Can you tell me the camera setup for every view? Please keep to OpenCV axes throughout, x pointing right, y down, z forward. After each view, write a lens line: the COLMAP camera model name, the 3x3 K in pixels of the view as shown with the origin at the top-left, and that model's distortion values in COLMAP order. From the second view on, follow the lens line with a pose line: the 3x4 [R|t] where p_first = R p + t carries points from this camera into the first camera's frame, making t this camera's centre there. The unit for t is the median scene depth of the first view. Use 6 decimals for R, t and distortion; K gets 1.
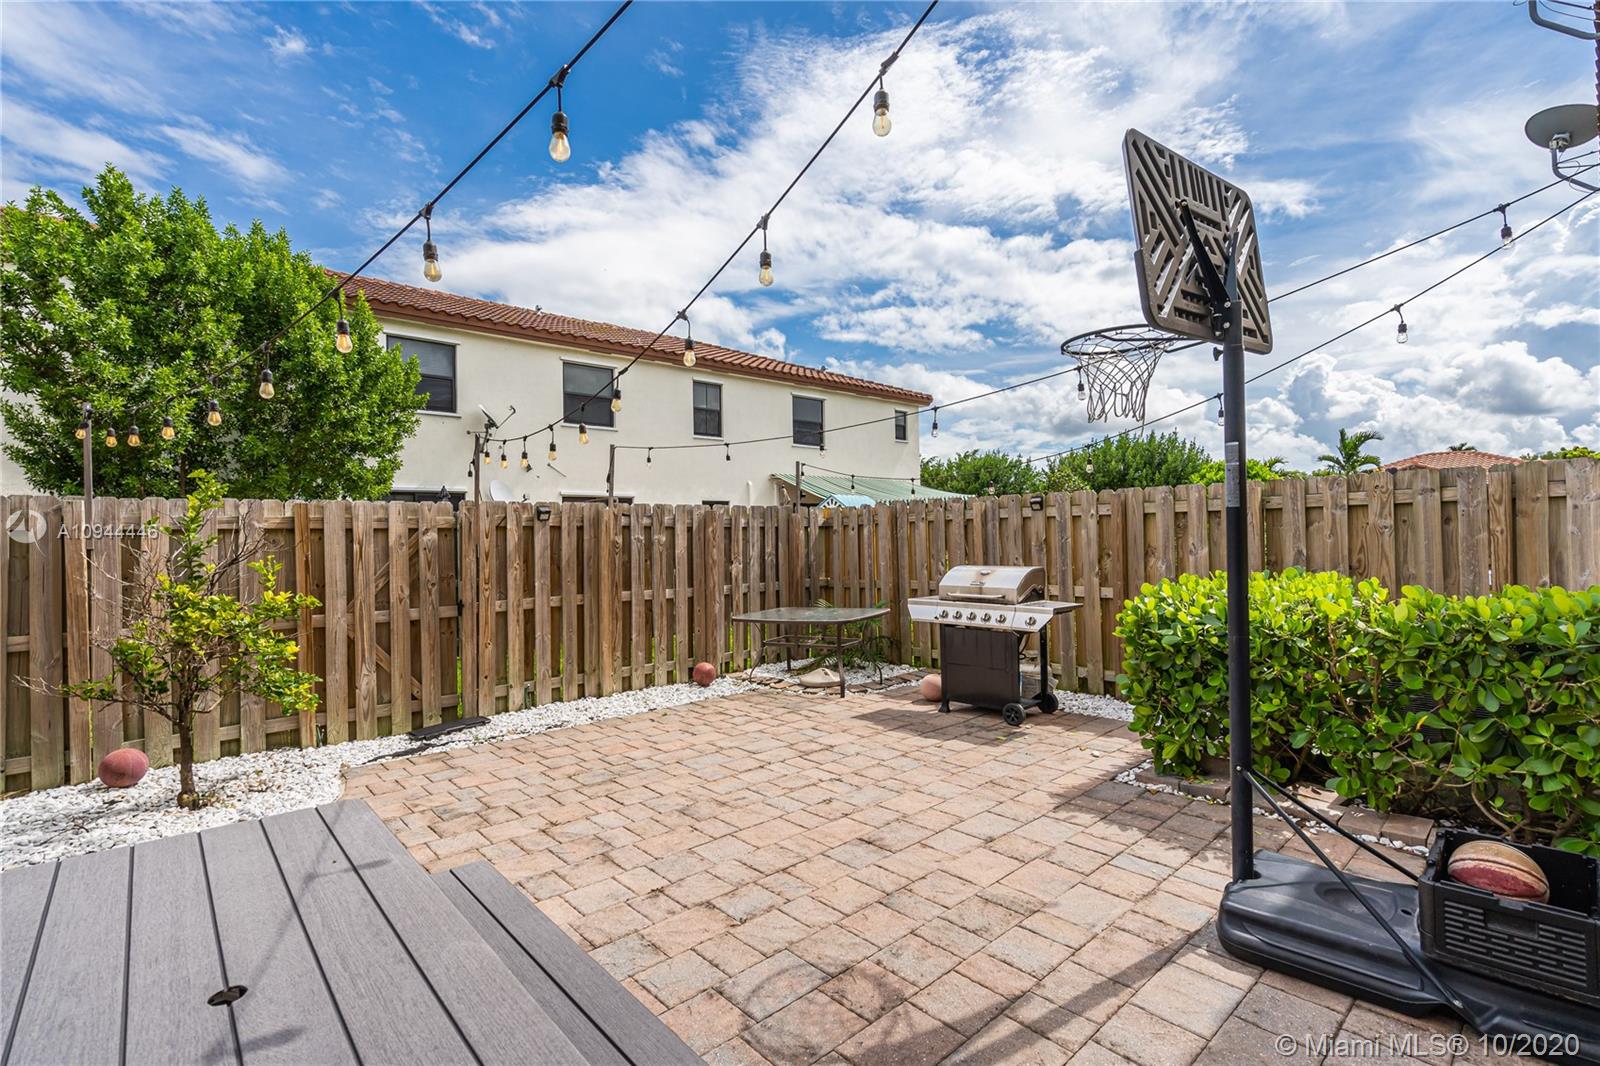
lens RADIAL K [[754.2, 0, 797.4], [0, 754.2, 535.1], [0, 0, 1]] dist [-0.005923, 0.007240]
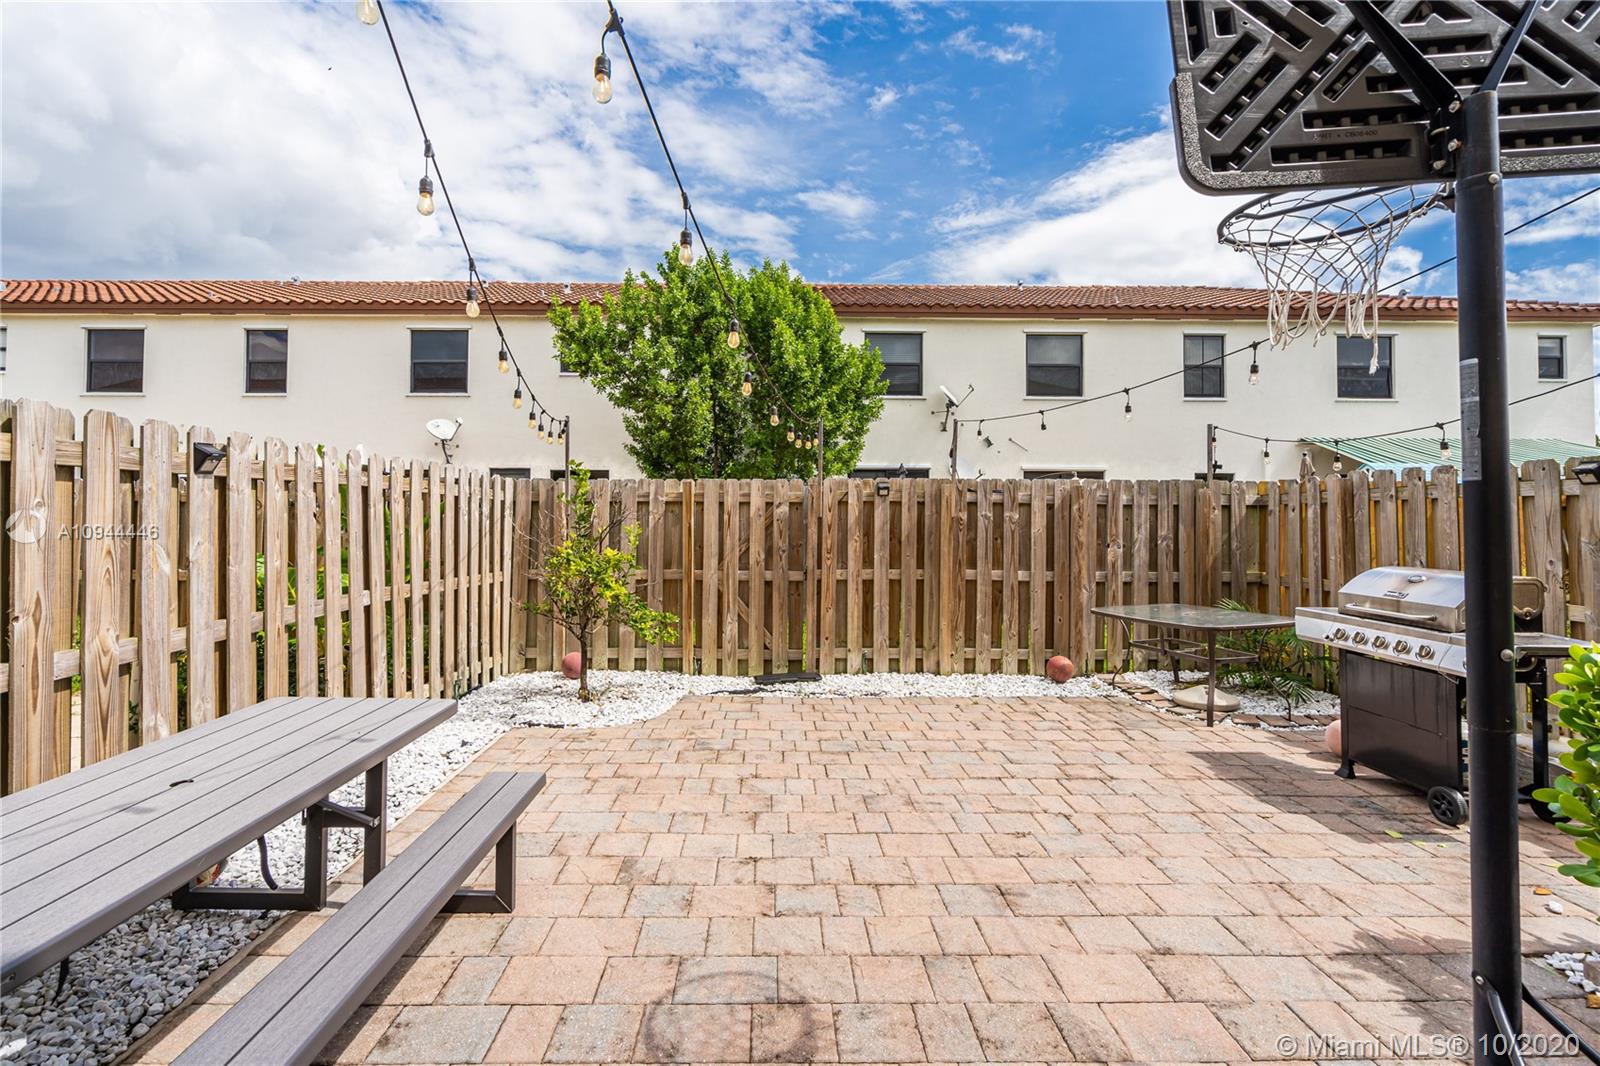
lens RADIAL K [[754.2, 0, 762.8], [0, 754.2, 496.8], [0, 0, 1]] dist [-0.005923, 0.007240]
pose [[0.740478, 0.006521, -0.672049, 0.259982], [-0.017930, 0.999789, -0.010054, -0.005155], [0.671842, 0.019495, 0.740438, 0.123391]]
